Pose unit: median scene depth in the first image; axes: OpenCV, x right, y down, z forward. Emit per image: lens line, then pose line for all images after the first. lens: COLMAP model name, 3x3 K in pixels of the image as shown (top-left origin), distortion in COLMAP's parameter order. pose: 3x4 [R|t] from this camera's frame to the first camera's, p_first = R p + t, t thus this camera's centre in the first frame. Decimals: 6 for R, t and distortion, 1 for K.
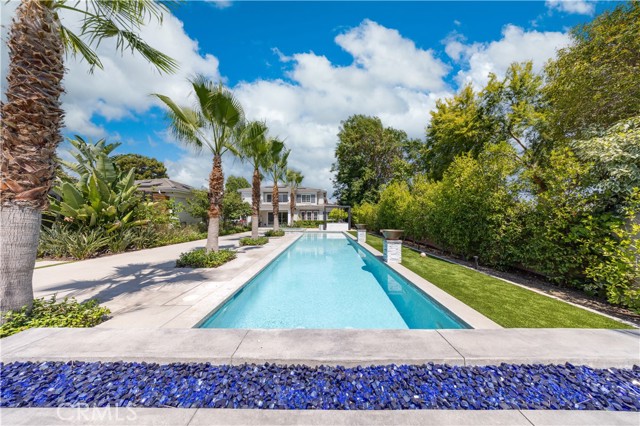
lens RADIAL K [[185.7, 0, 321.6], [0, 185.7, 213.3], [0, 0, 1]] dist [-0.006154, -0.000088]
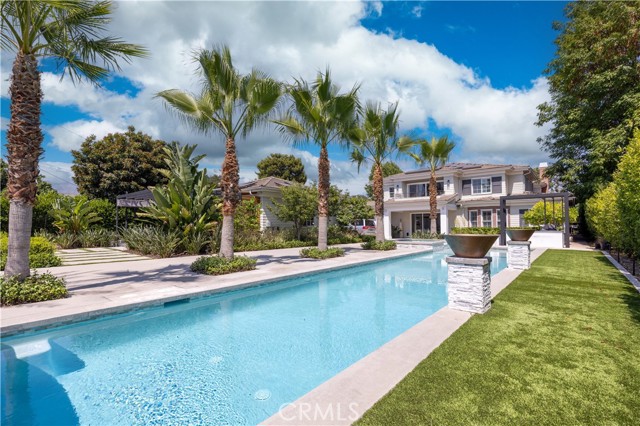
lens RADIAL K [[298.9, 0, 318.4], [0, 298.9, 217.8], [0, 0, 1]] dist [-0.001539, 0.000025]
pose [[0.761273, -0.023429, -0.648008, 0.263347], [0.022066, 0.999704, -0.010222, 0.025093], [0.648056, -0.006518, 0.761565, 0.122637]]
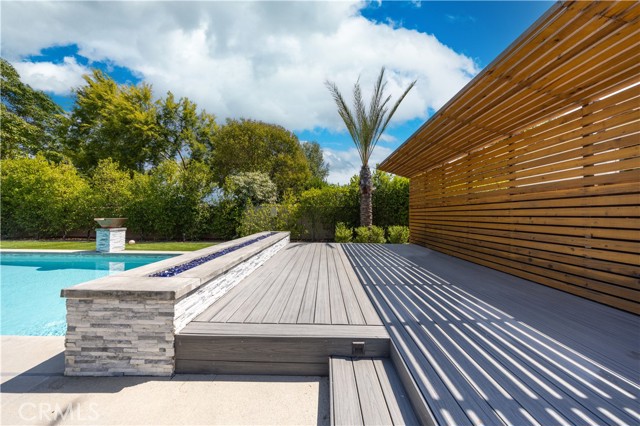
lens RADIAL K [[185.7, 0, 323.2], [0, 185.7, 214.3], [0, 0, 1]] dist [-0.006154, -0.000088]
pose [[0.008013, -0.007356, 0.999941, -0.266803], [-0.027453, 0.999594, 0.007573, 0.014634], [-0.999591, -0.027512, 0.007808, -0.048886]]
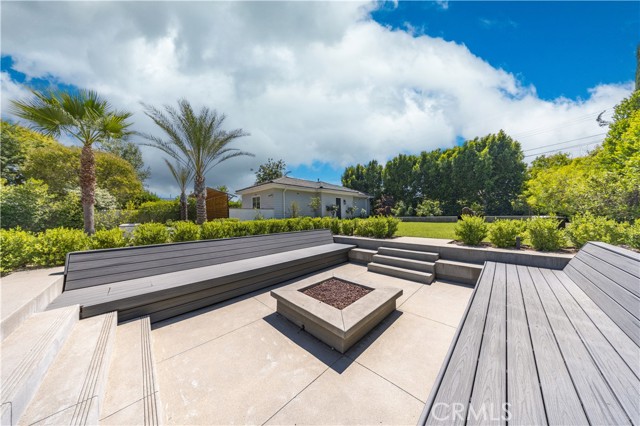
lens RADIAL K [[185.7, 0, 323.0], [0, 185.7, 213.3], [0, 0, 1]] dist [-0.006154, -0.000088]
pose [[-0.717049, 0.011508, 0.696928, -1.207728], [-0.004028, 0.999779, -0.020654, 0.024208], [-0.697011, -0.017617, -0.716844, 0.062775]]
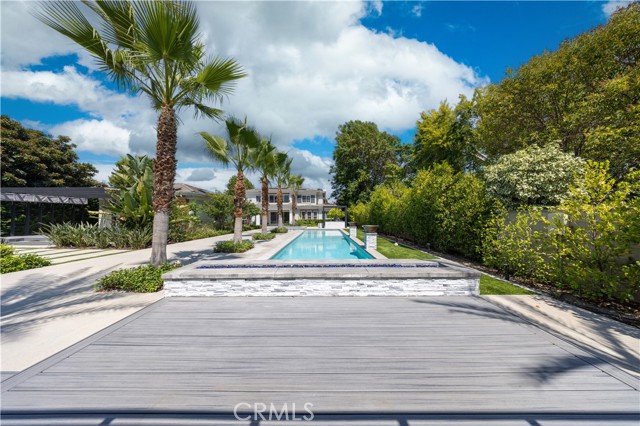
lens RADIAL K [[185.7, 0, 322.6], [0, 185.7, 214.5], [0, 0, 1]] dist [-0.006154, -0.000088]
pose [[0.999969, -0.006197, 0.004957, 0.011991], [0.006142, 0.999919, 0.011168, -0.003392], [-0.005026, -0.011137, 0.999925, -0.165667]]
